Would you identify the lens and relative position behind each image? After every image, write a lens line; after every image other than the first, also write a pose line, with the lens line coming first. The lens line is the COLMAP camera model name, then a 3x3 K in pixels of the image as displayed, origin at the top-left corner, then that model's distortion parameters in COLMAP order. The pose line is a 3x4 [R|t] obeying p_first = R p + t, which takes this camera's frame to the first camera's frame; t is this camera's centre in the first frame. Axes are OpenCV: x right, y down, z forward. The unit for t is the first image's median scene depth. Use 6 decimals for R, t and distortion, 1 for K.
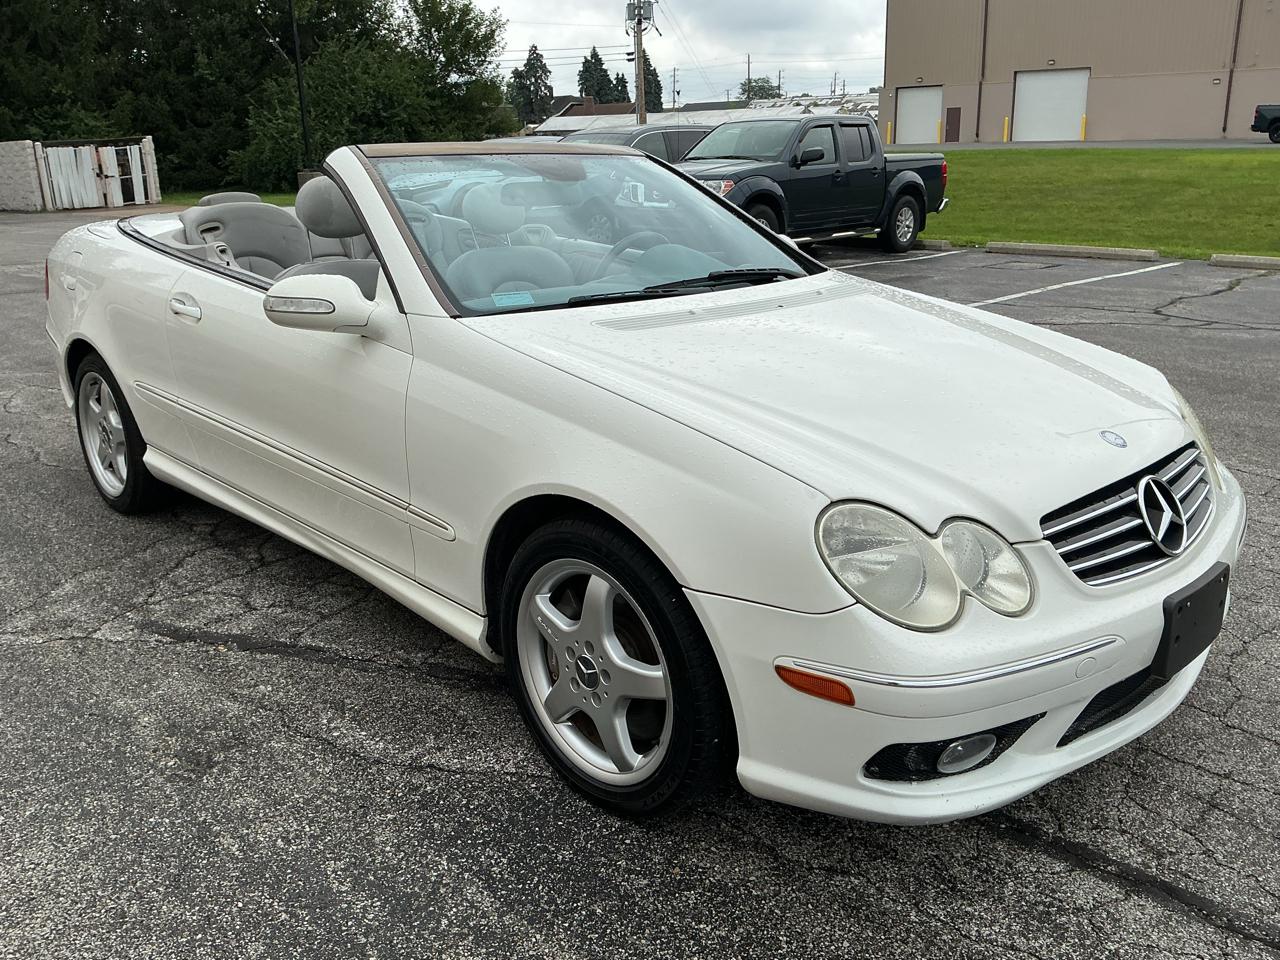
lens RADIAL K [[1054.5, 0, 640.0], [0, 1054.5, 480.0], [0, 0, 1]] dist [0.091212, -0.223523]
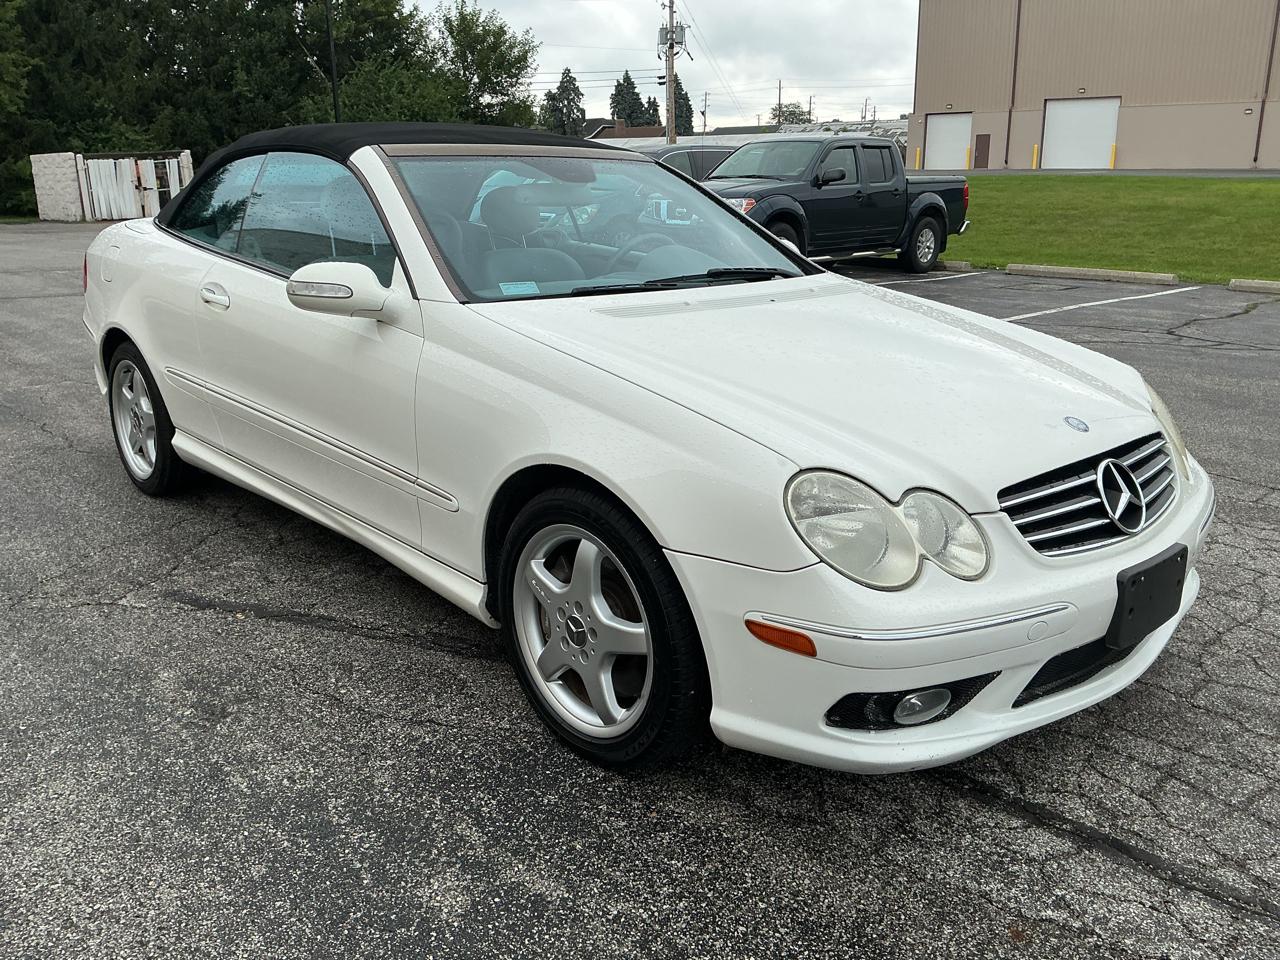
lens RADIAL K [[1075.6, 0, 656.3], [0, 1075.6, 486.4], [0, 0, 1]] dist [0.121652, -0.306635]
pose [[0.999642, 0.019050, -0.018794, 0.045285], [-0.019545, 0.999457, -0.026534, 0.058229], [0.018278, 0.026892, 0.999471, -0.089068]]
